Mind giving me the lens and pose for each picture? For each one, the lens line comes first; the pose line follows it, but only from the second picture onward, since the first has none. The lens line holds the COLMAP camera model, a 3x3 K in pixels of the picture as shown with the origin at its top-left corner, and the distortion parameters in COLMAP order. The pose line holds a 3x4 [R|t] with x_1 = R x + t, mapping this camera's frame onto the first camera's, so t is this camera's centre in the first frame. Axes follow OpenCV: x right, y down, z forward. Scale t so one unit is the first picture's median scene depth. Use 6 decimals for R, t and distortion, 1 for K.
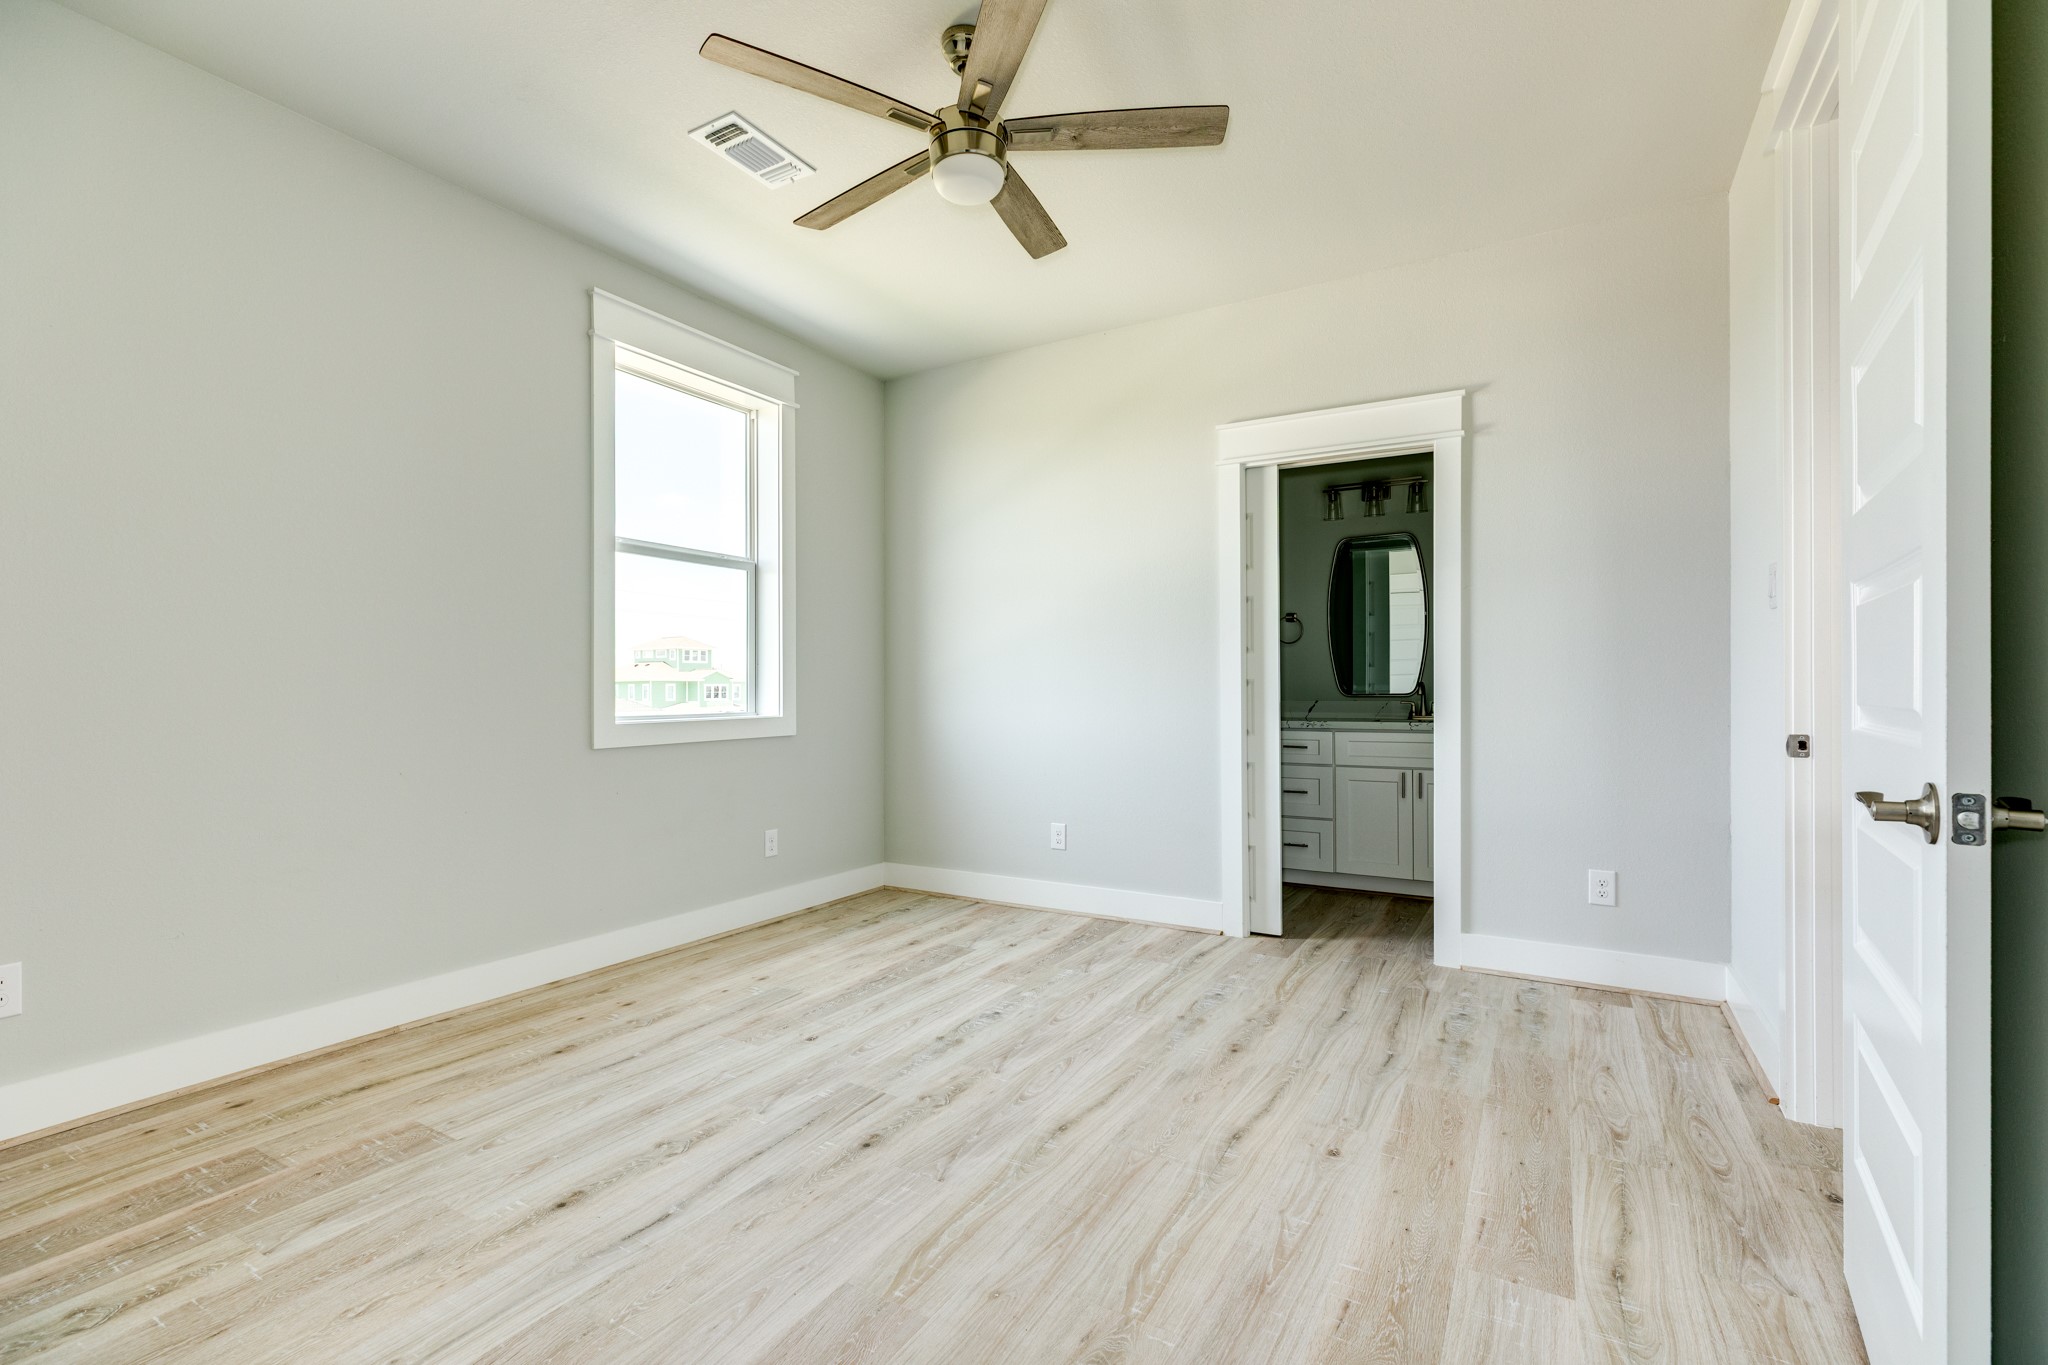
lens RADIAL K [[901.4, 0, 1020.5], [0, 901.4, 684.6], [0, 0, 1]] dist [0.003858, -0.000088]
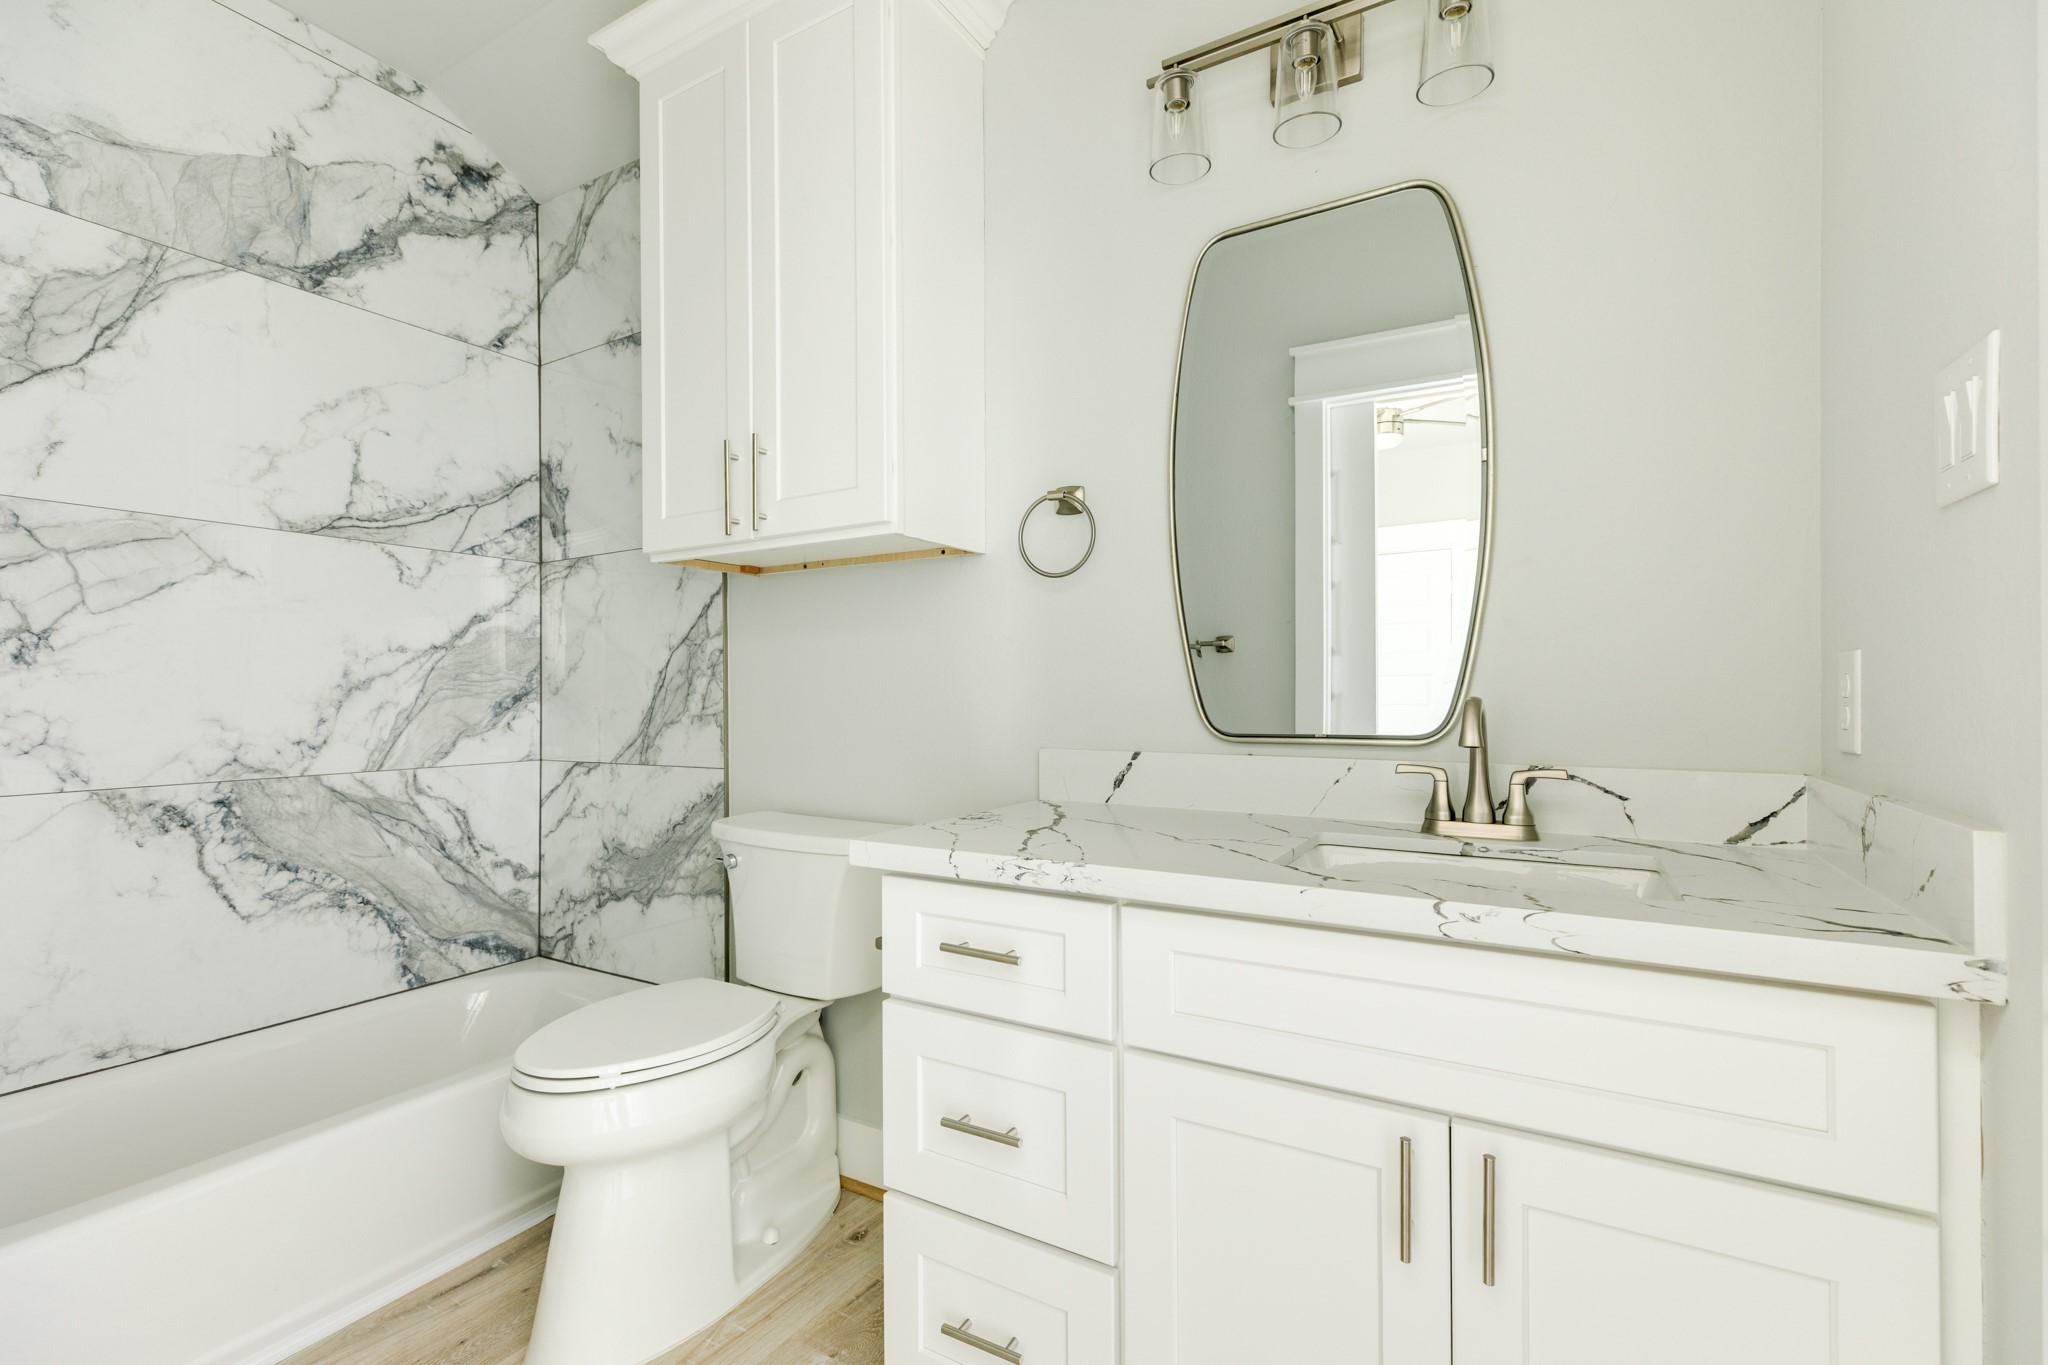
lens RADIAL K [[901.4, 0, 1028.5], [0, 901.4, 683.4], [0, 0, 1]] dist [0.003858, -0.000088]
pose [[0.999949, 0.002740, 0.009692, 0.320592], [-0.002747, 0.999996, 0.000661, -0.007022], [-0.009690, -0.000688, 0.999953, 0.758561]]
